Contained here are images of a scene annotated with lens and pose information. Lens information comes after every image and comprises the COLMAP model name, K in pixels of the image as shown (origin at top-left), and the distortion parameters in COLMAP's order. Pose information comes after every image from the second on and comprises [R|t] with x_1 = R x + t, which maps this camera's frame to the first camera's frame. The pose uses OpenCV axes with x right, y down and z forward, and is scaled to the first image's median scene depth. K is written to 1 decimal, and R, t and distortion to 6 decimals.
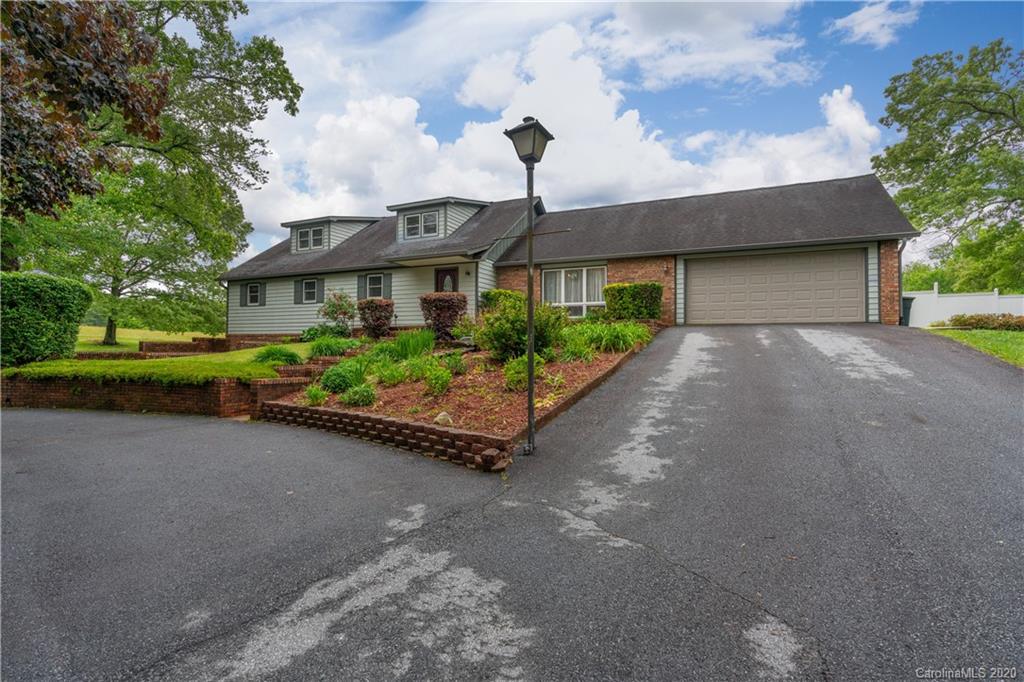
lens RADIAL K [[428.2, 0, 519.2], [0, 428.2, 343.1], [0, 0, 1]] dist [0.000122, 0.000176]
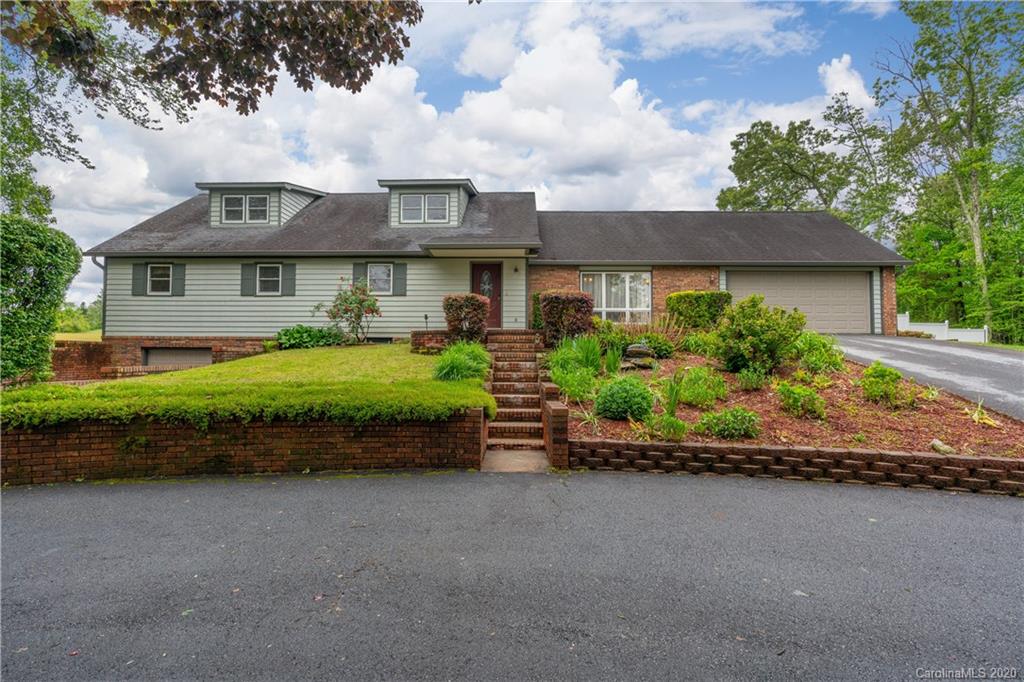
lens RADIAL K [[428.2, 0, 512.3], [0, 428.2, 349.6], [0, 0, 1]] dist [0.000122, 0.000176]
pose [[0.934902, 0.002136, 0.354900, -0.405776], [-0.003547, 0.999988, 0.003327, -0.003944], [-0.354889, -0.004369, 0.934898, 0.177101]]
